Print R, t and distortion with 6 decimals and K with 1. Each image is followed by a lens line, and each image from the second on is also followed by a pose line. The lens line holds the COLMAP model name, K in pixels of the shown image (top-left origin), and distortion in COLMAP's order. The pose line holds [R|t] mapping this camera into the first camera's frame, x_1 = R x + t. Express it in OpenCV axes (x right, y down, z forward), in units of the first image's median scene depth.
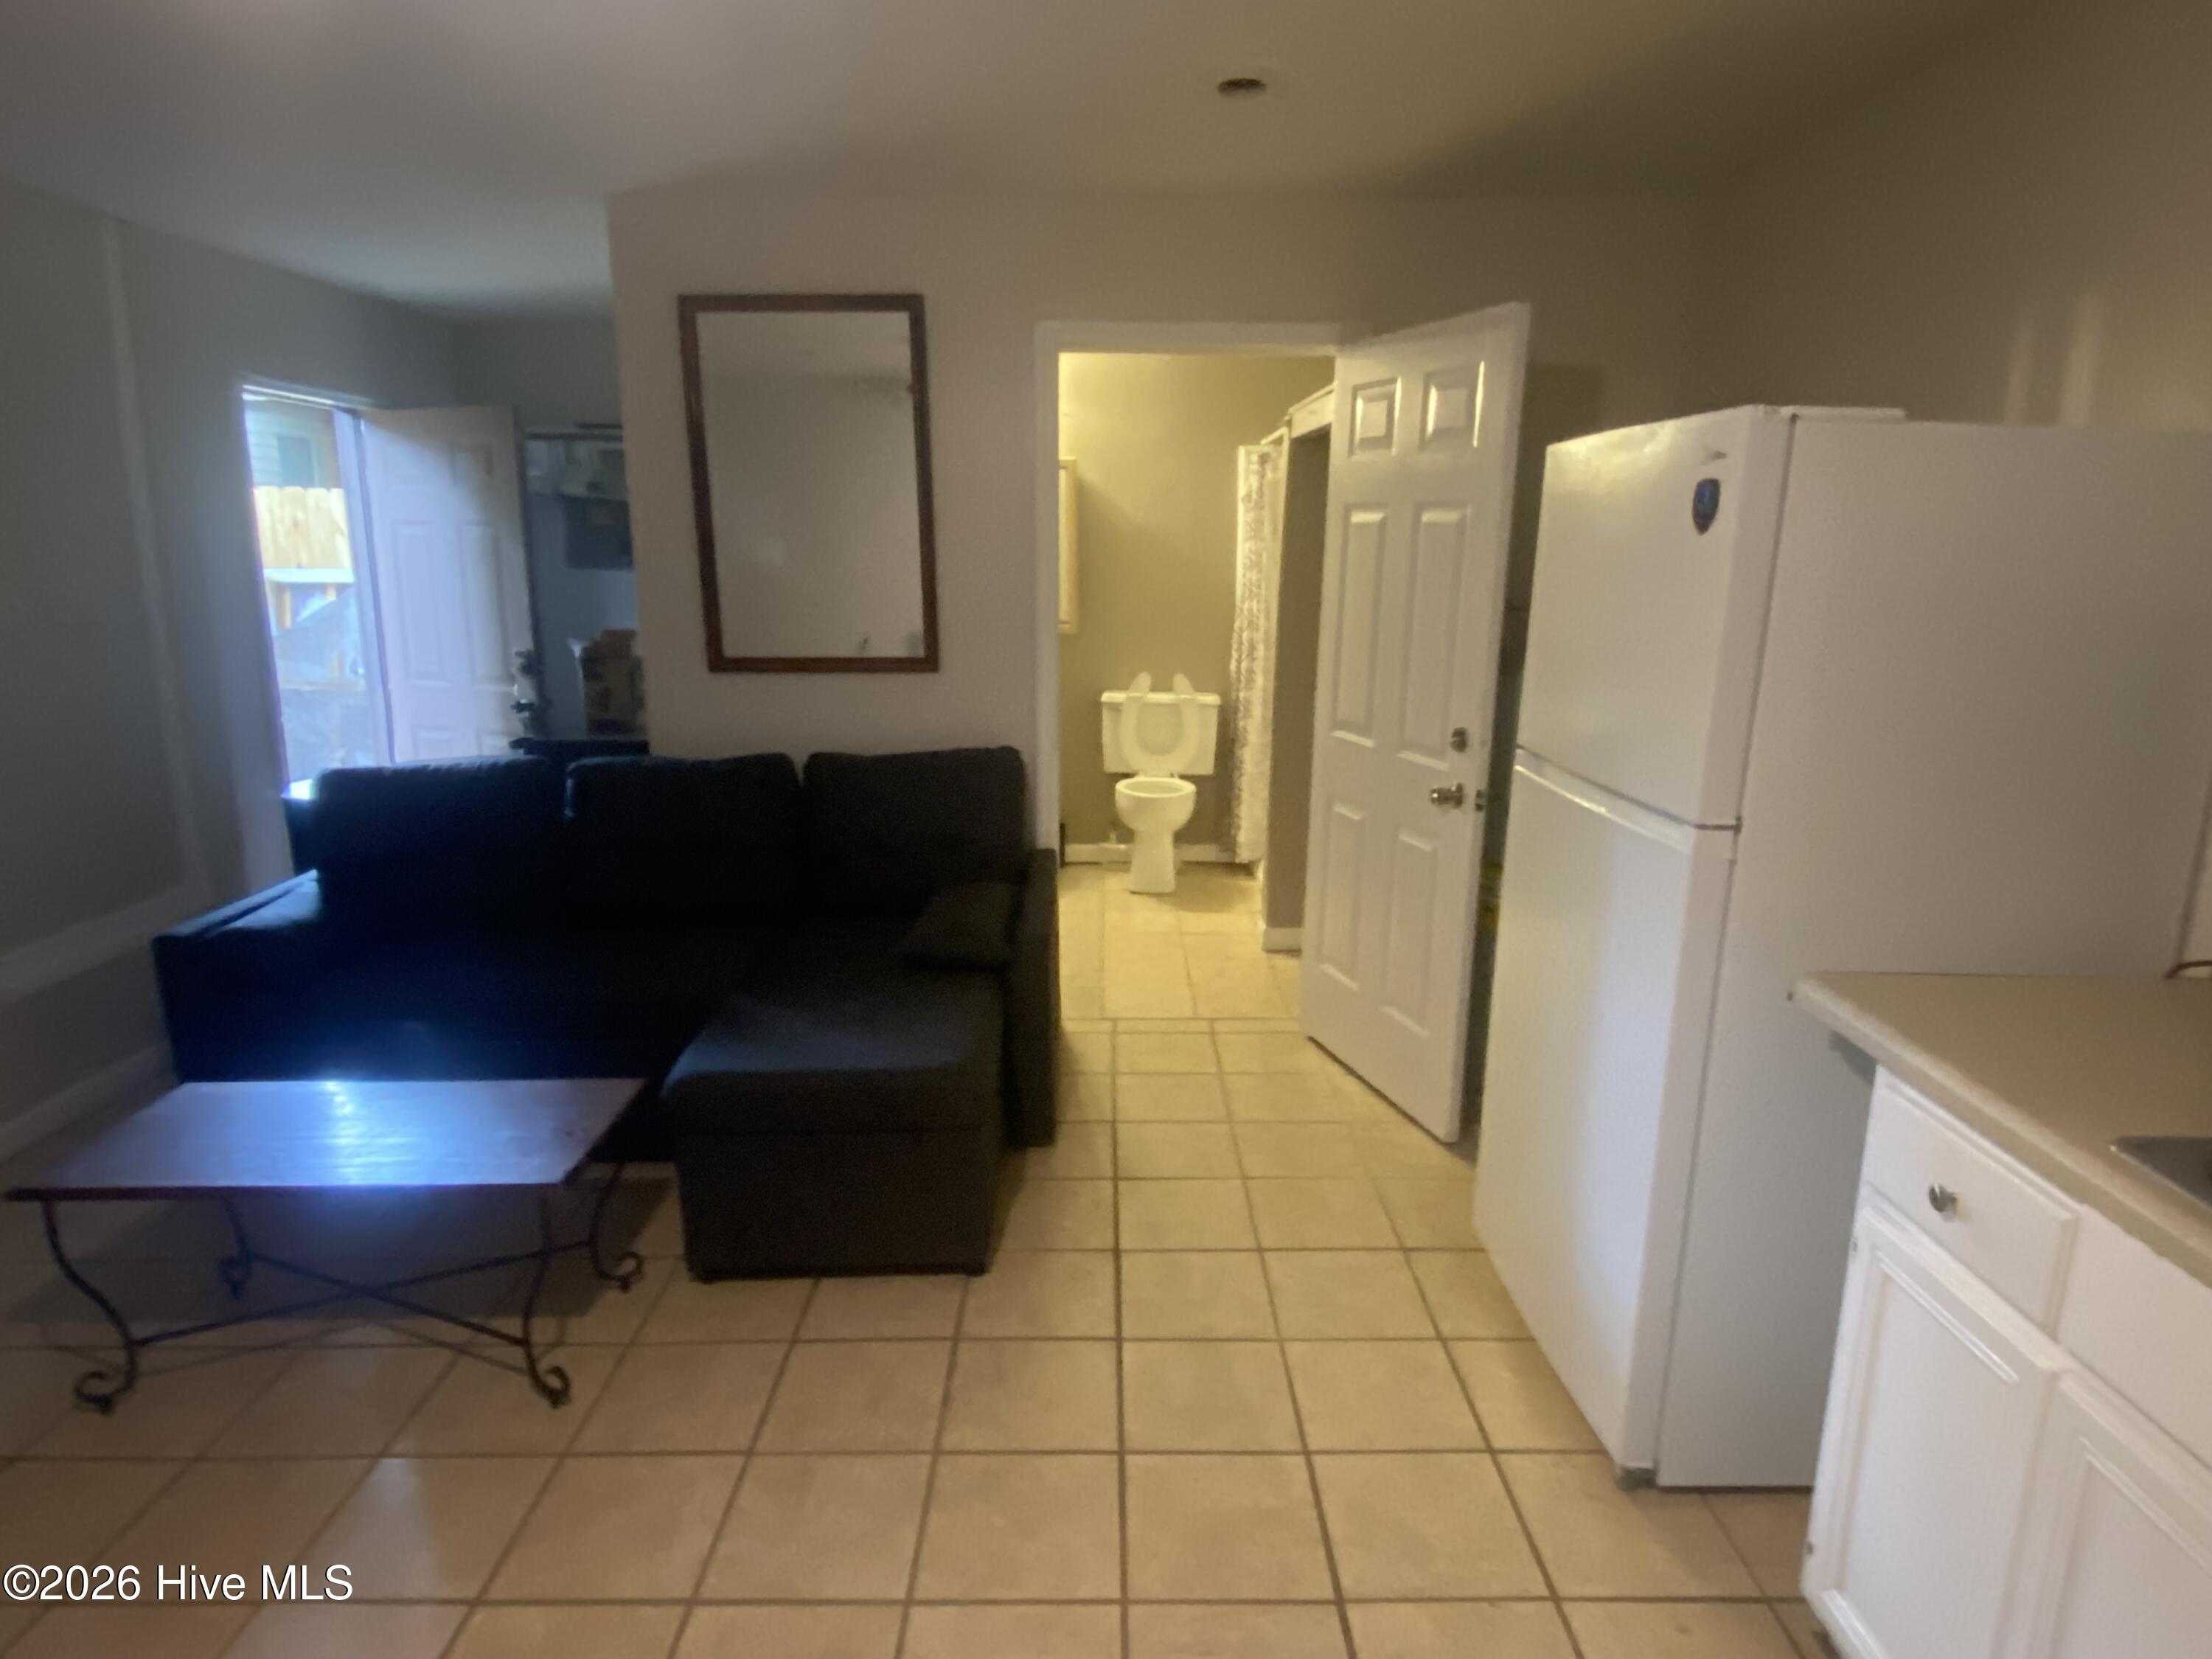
lens RADIAL K [[1281.1, 0, 1111.8], [0, 1281.1, 830.1], [0, 0, 1]] dist [0.041420, -0.041209]
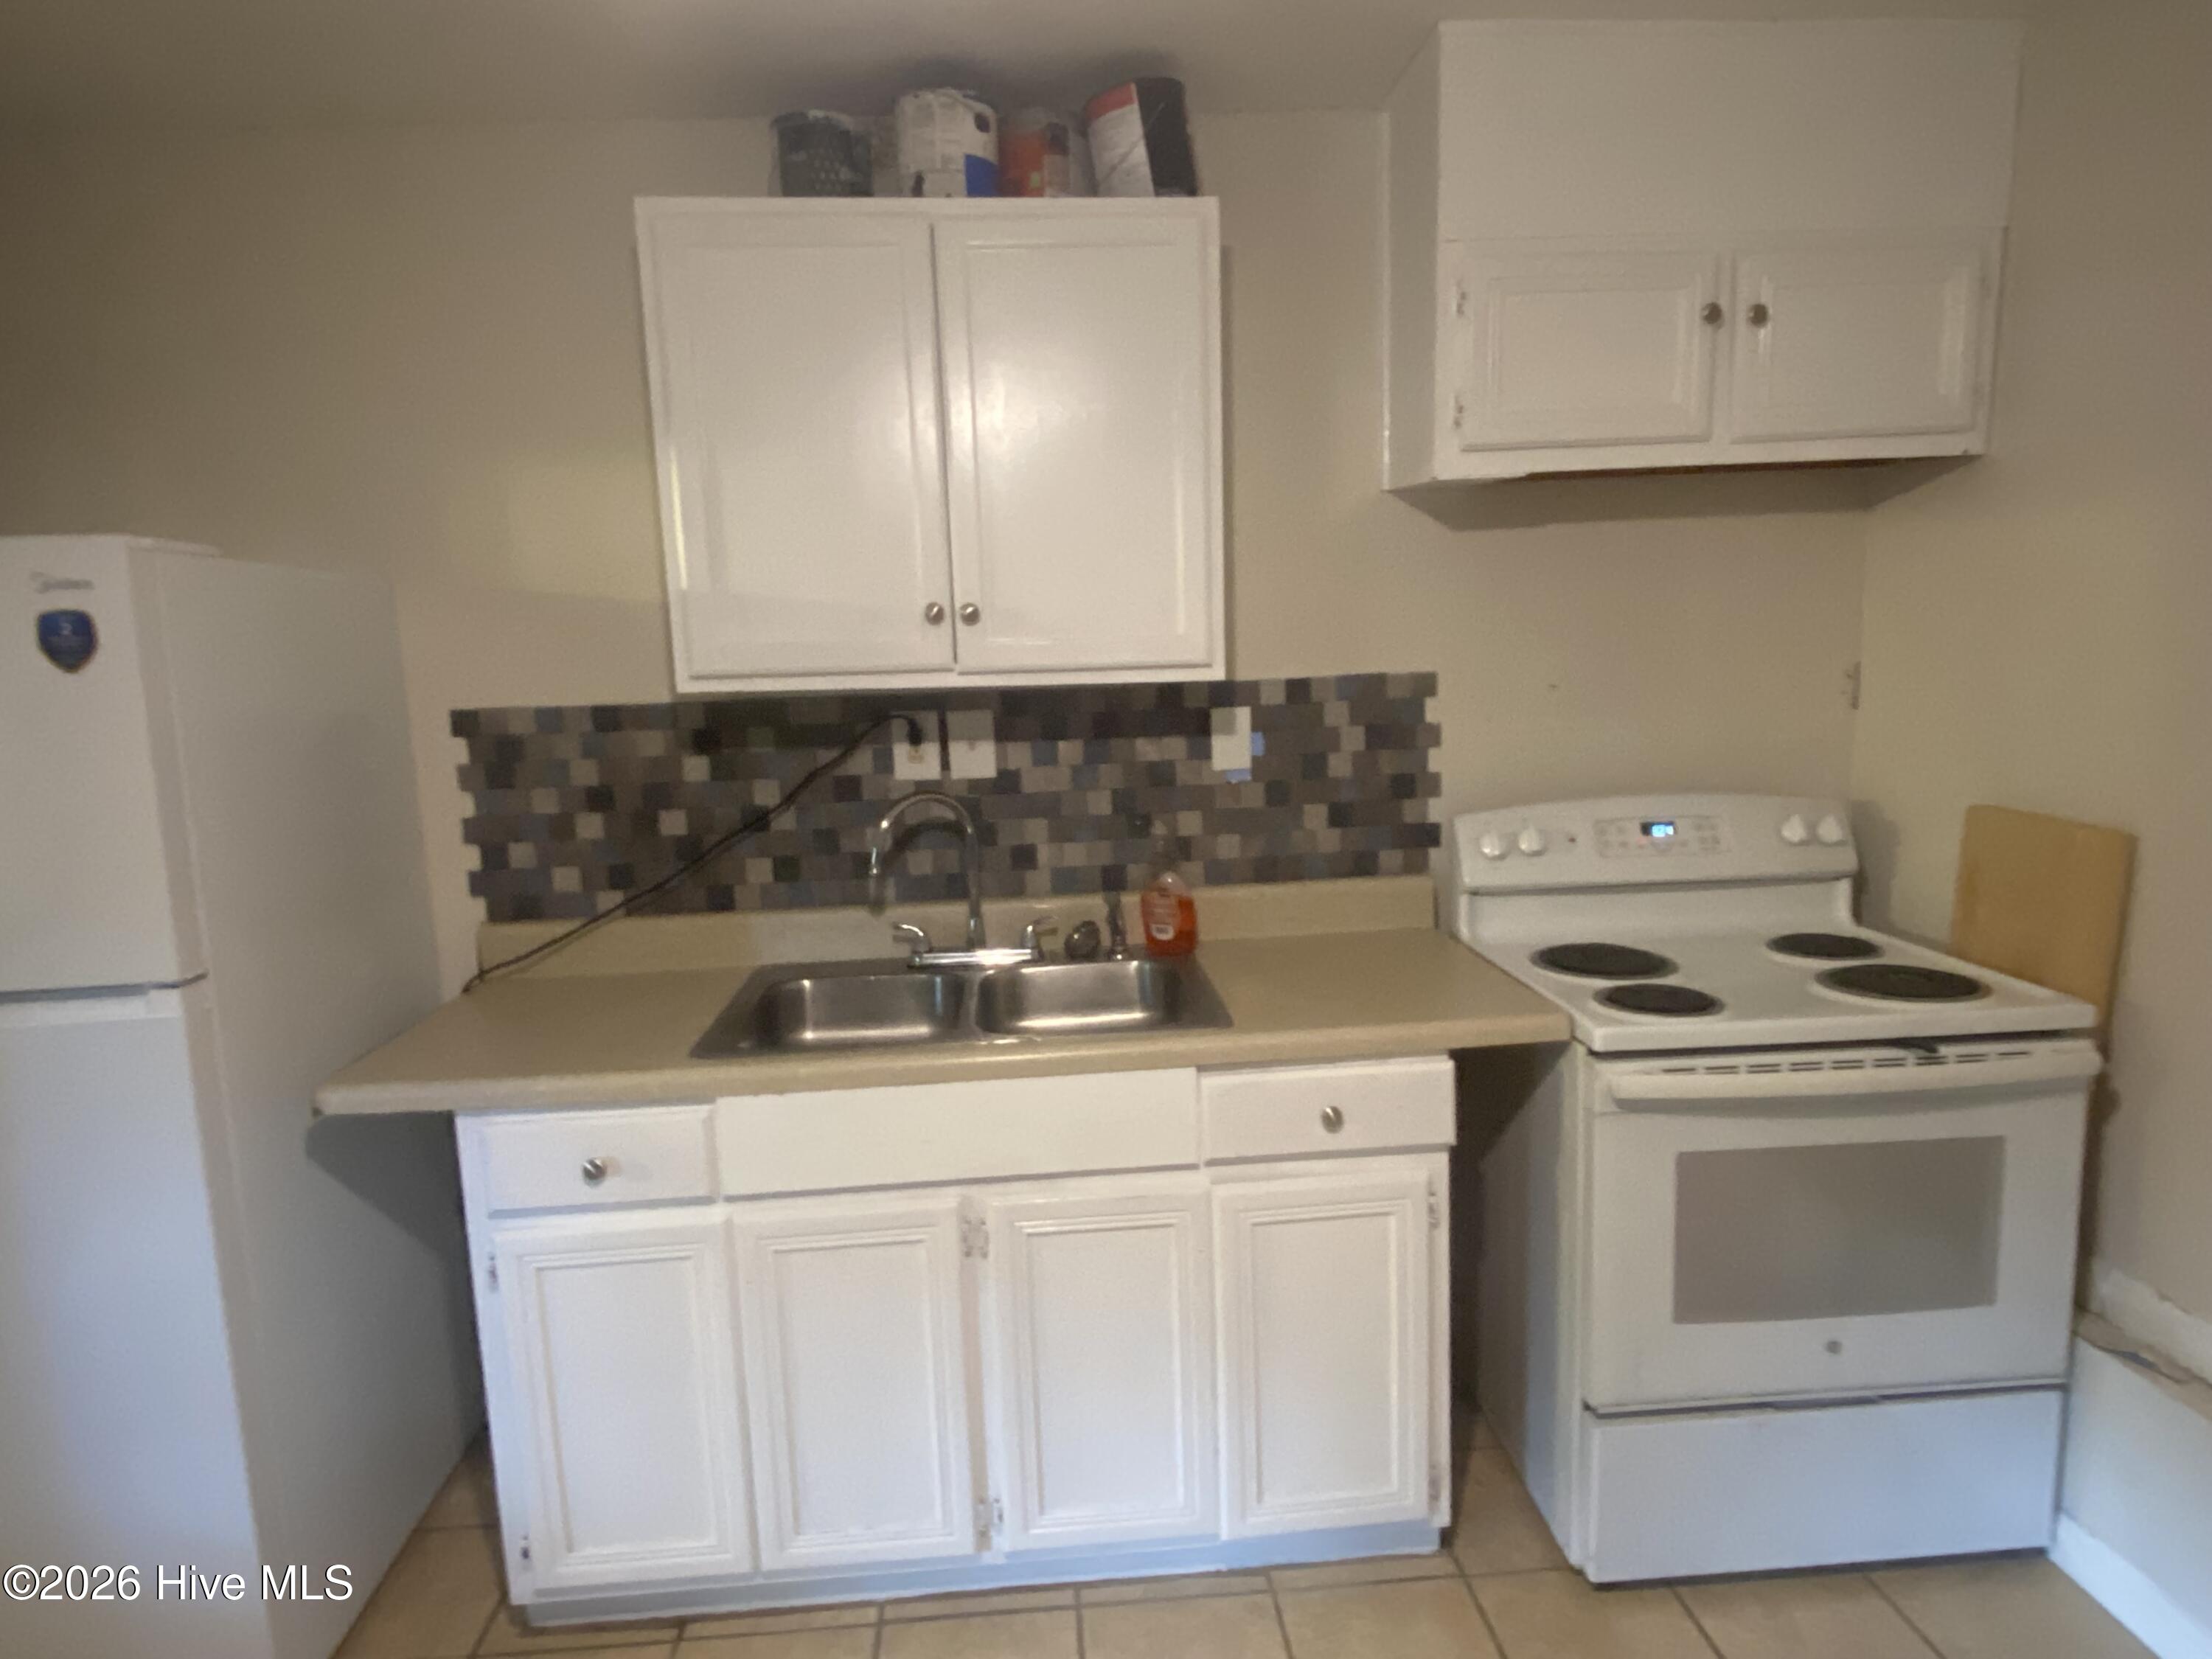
lens RADIAL K [[1281.1, 0, 1084.4], [0, 1281.1, 831.5], [0, 0, 1]] dist [0.041420, -0.041209]
pose [[-0.058346, -0.162299, 0.985015, -0.212276], [0.248462, 0.953287, 0.171788, -0.047559], [-0.966883, 0.254762, -0.015295, 0.169339]]
